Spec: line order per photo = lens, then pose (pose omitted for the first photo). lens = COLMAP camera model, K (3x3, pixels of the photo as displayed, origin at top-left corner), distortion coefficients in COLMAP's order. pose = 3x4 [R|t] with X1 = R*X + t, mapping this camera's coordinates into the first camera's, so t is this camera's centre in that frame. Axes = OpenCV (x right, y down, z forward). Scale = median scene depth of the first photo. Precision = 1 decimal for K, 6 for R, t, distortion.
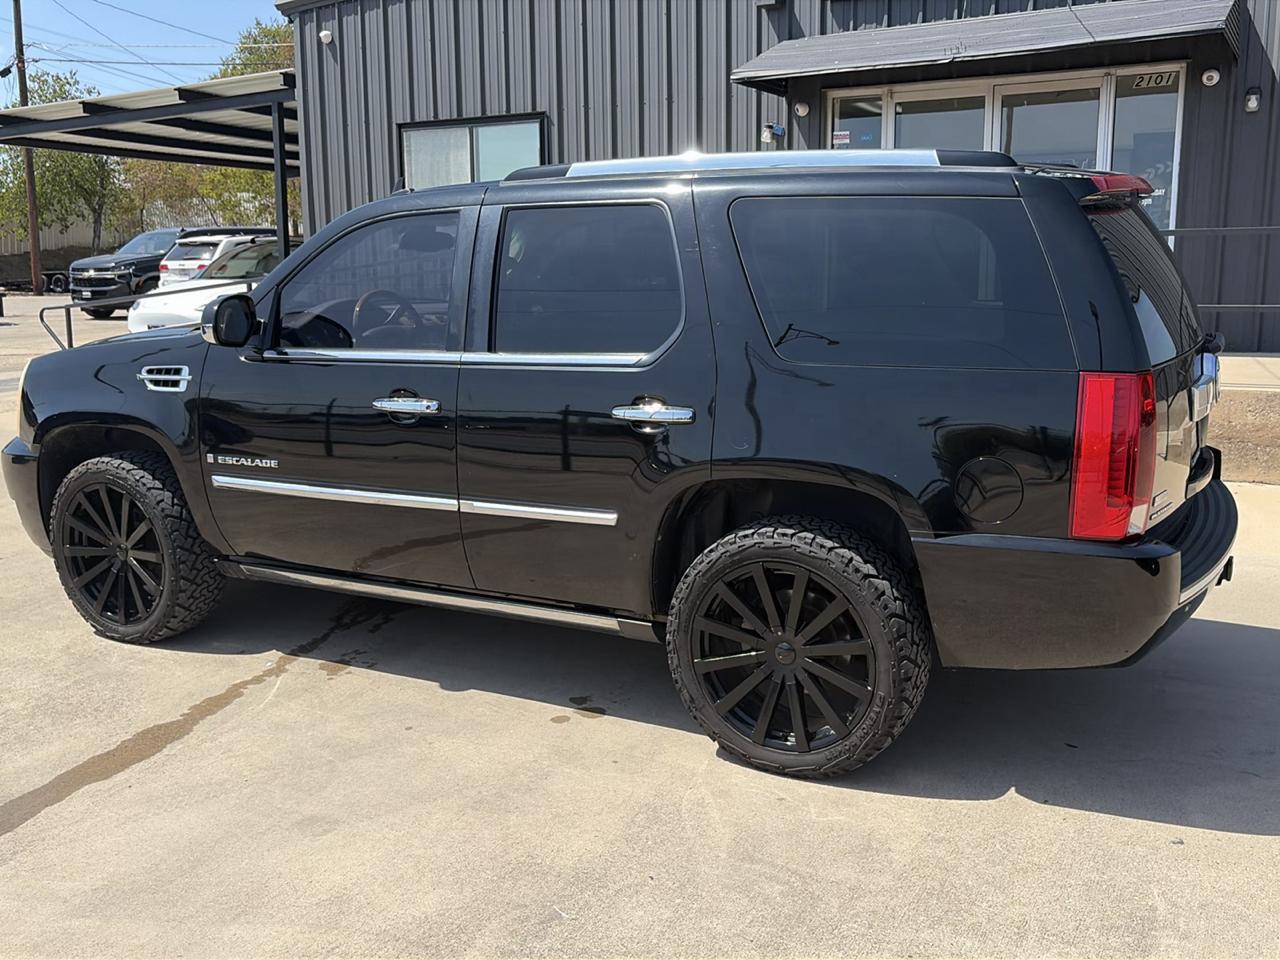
lens RADIAL K [[1246.9, 0, 646.9], [0, 1246.9, 474.8], [0, 0, 1]] dist [0.016337, 0.000000]
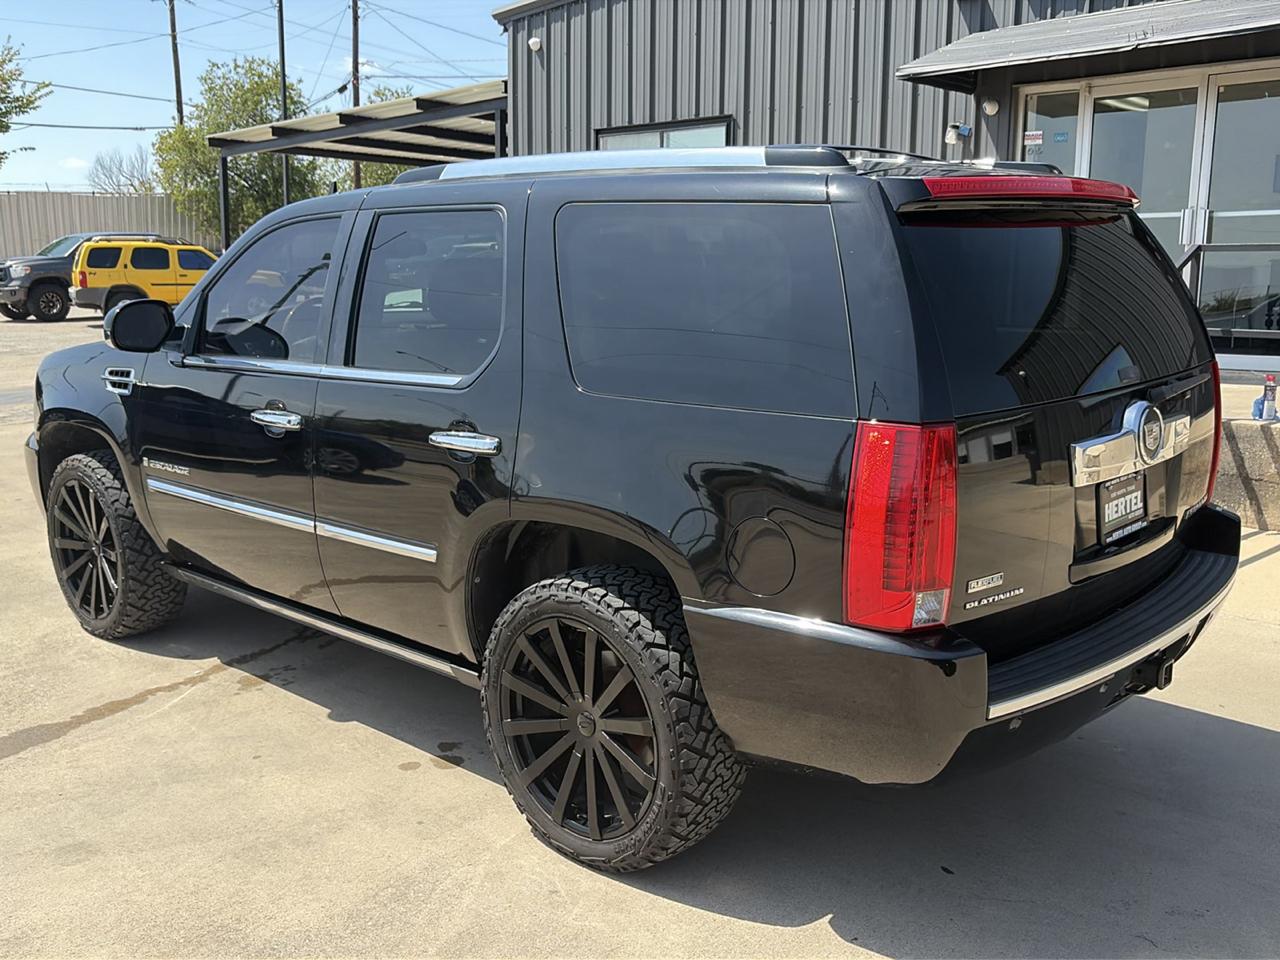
lens RADIAL K [[1246.9, 0, 647.0], [0, 1246.9, 481.5], [0, 0, 1]] dist [0.016337, 0.000000]
pose [[0.966899, 0.058356, -0.248396, 0.279793], [-0.058373, 0.998268, 0.007304, -0.027255], [0.248392, 0.007437, 0.968631, 0.127380]]
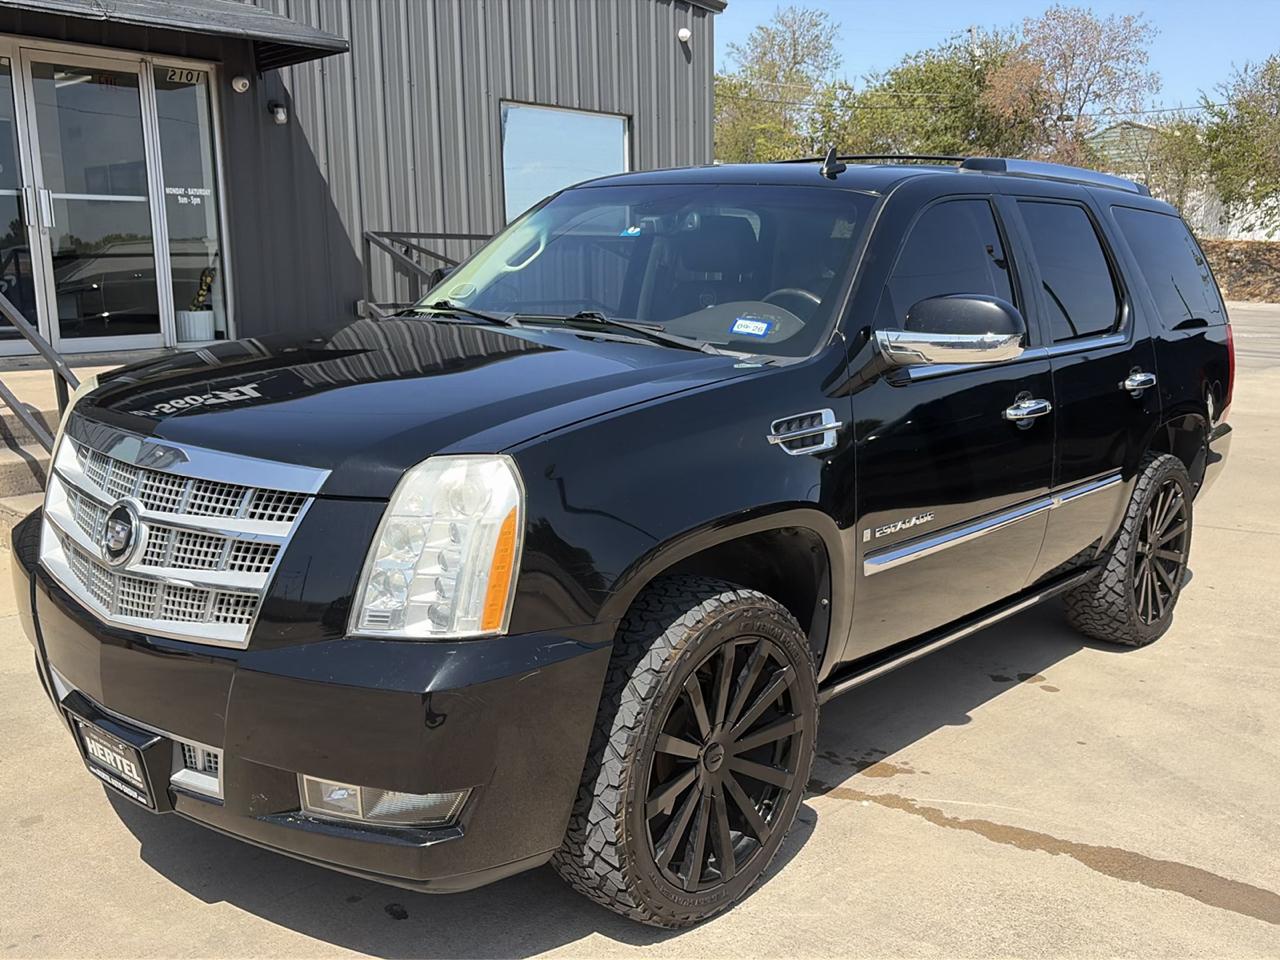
lens RADIAL K [[1246.9, 0, 643.5], [0, 1246.9, 477.4], [0, 0, 1]] dist [0.016337, 0.000000]
pose [[0.223167, -0.157191, 0.962023, -0.998675], [0.161363, 0.979254, 0.122574, -0.143664], [-0.961332, 0.127880, 0.243902, 0.922598]]
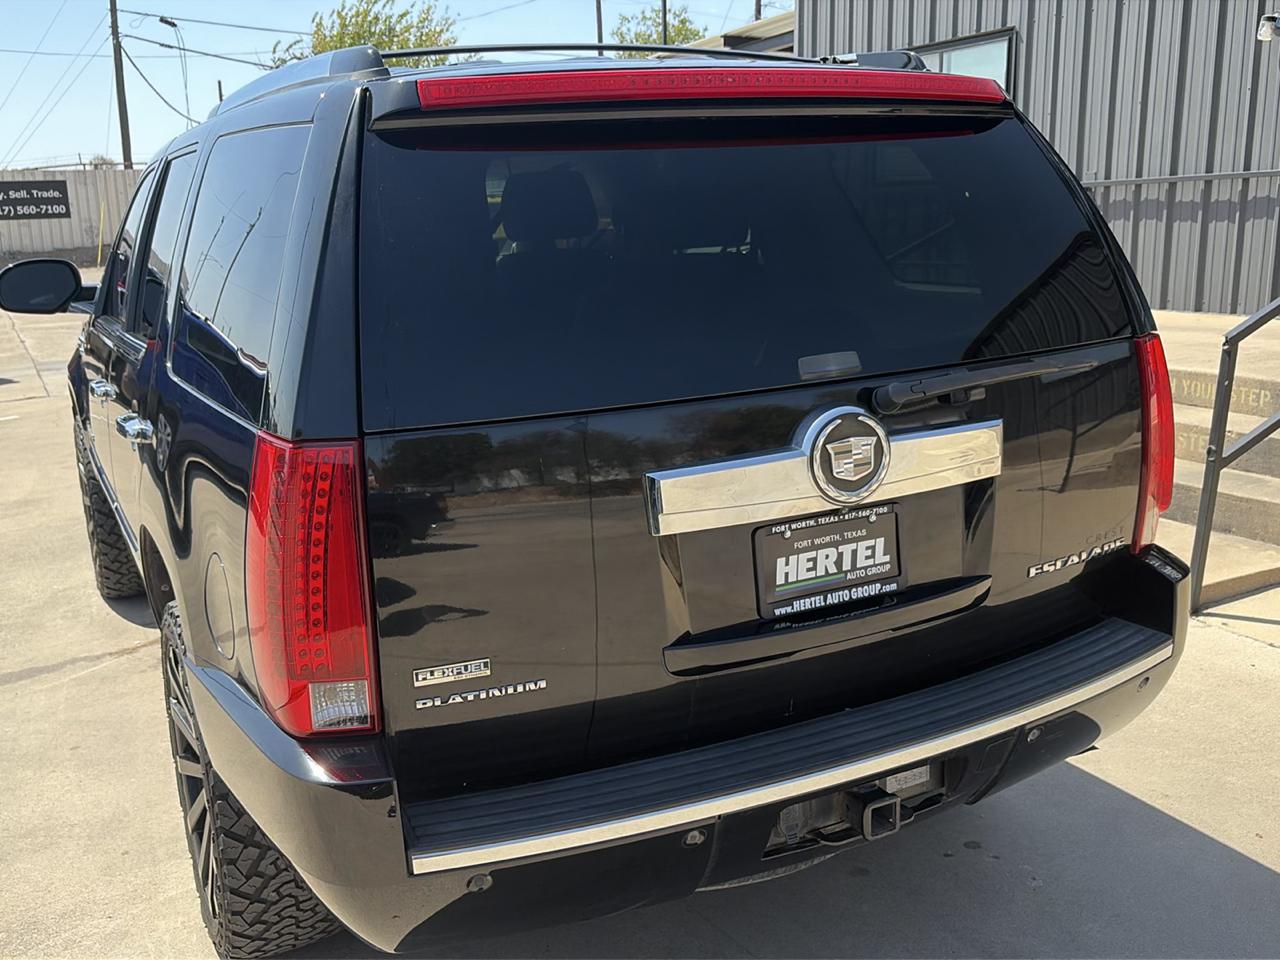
lens RADIAL K [[1246.9, 0, 650.8], [0, 1246.9, 480.3], [0, 0, 1]] dist [0.016337, 0.000000]
pose [[0.823123, 0.113649, -0.556374, 0.546644], [-0.086451, 0.993427, 0.075025, -0.079539], [0.561244, -0.013656, 0.827538, 0.424944]]
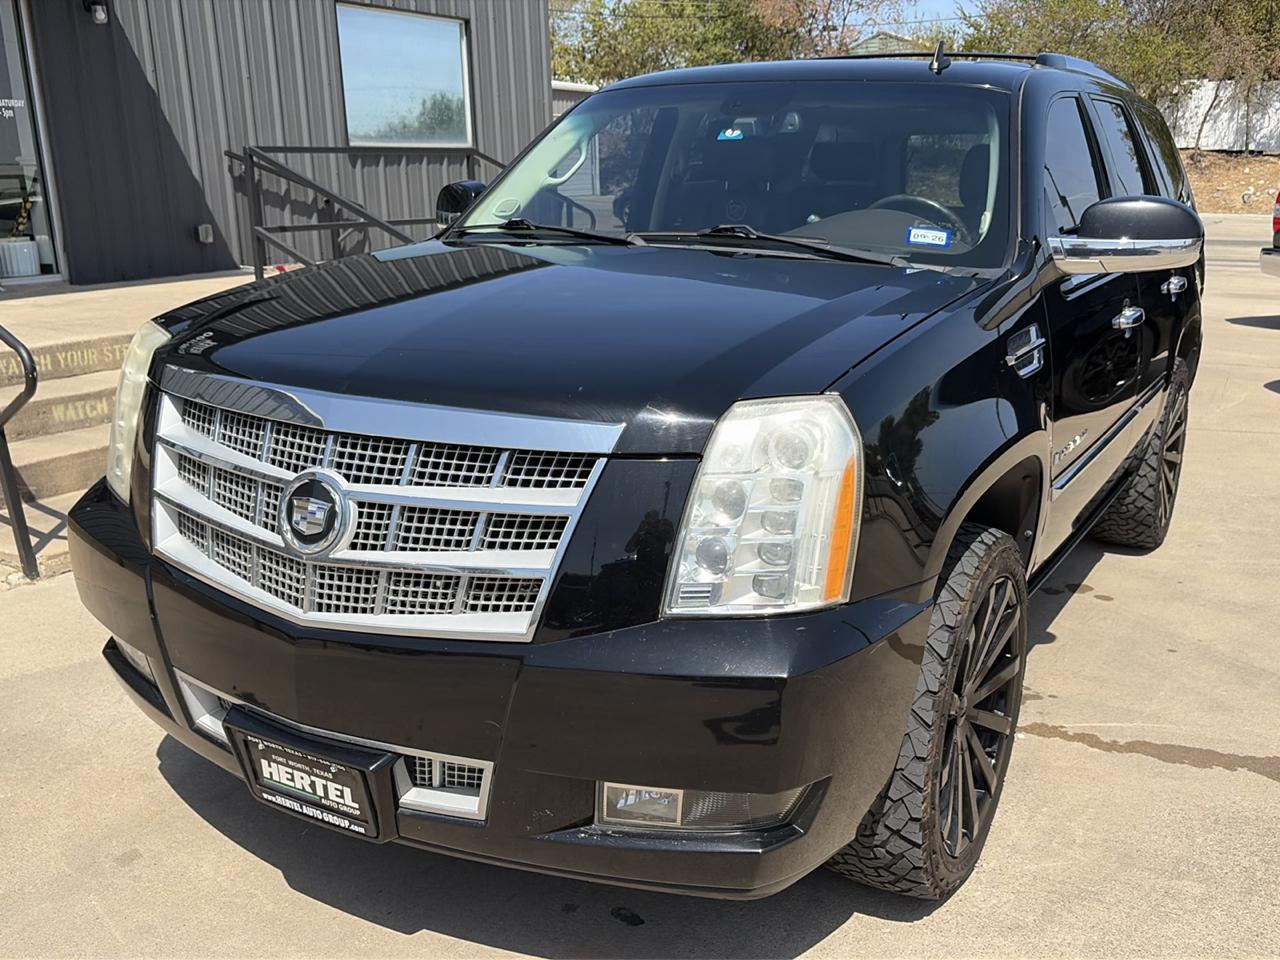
lens RADIAL K [[1246.9, 0, 644.3], [0, 1246.9, 477.9], [0, 0, 1]] dist [0.016337, 0.000000]
pose [[0.031684, -0.227455, 0.973273, -0.953856], [0.185110, 0.958252, 0.217918, -0.177189], [-0.982207, 0.173258, 0.072465, 1.130809]]
